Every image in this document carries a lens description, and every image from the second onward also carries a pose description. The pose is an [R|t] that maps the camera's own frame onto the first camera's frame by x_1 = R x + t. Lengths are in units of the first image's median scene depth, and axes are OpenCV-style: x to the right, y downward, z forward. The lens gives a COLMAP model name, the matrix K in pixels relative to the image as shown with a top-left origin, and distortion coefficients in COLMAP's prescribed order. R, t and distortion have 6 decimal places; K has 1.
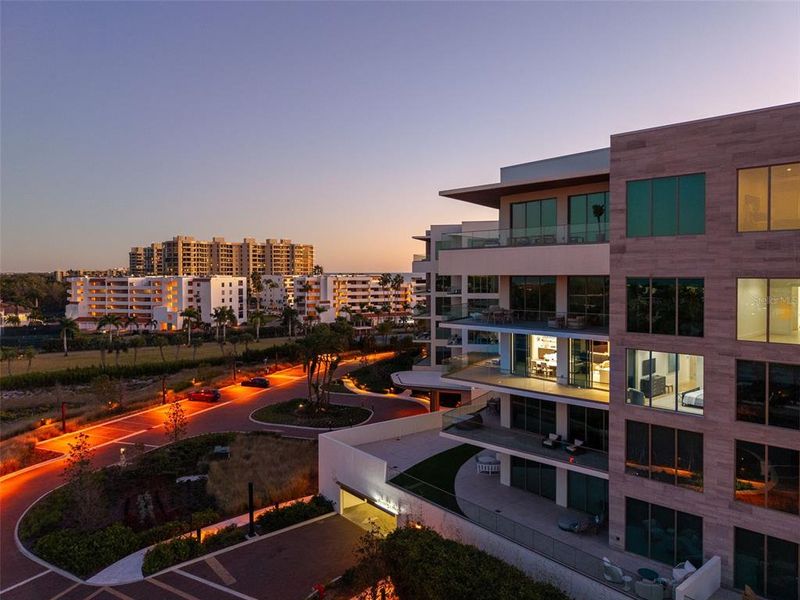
lens RADIAL K [[531.8, 0, 382.3], [0, 531.8, 277.9], [0, 0, 1]] dist [0.027633, -0.029536]
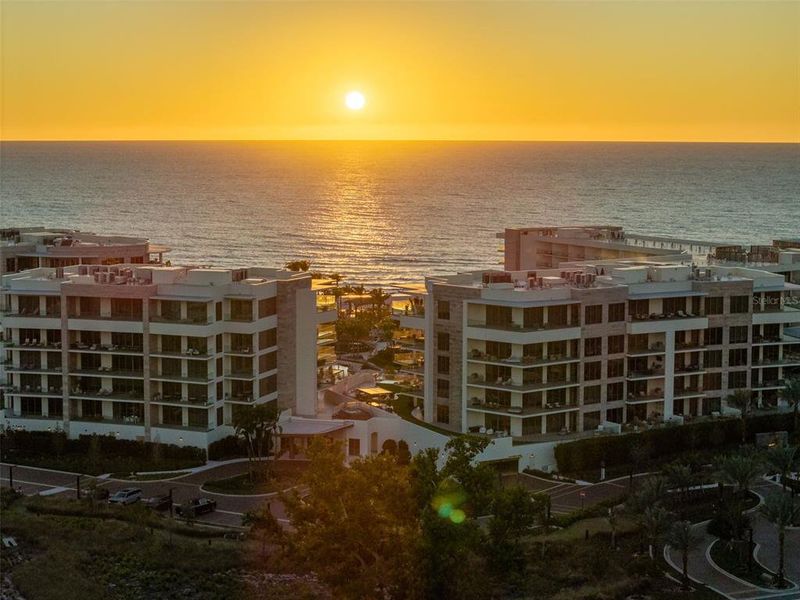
lens RADIAL K [[1627.2, 0, 399.9], [0, 1627.2, 294.7], [0, 0, 1]] dist [-0.176987, 0.000000]
pose [[0.170894, -0.100242, 0.980177, -8.243931], [0.008551, 0.994925, 0.100259, -1.120917], [-0.985252, -0.008753, 0.170884, 0.468953]]
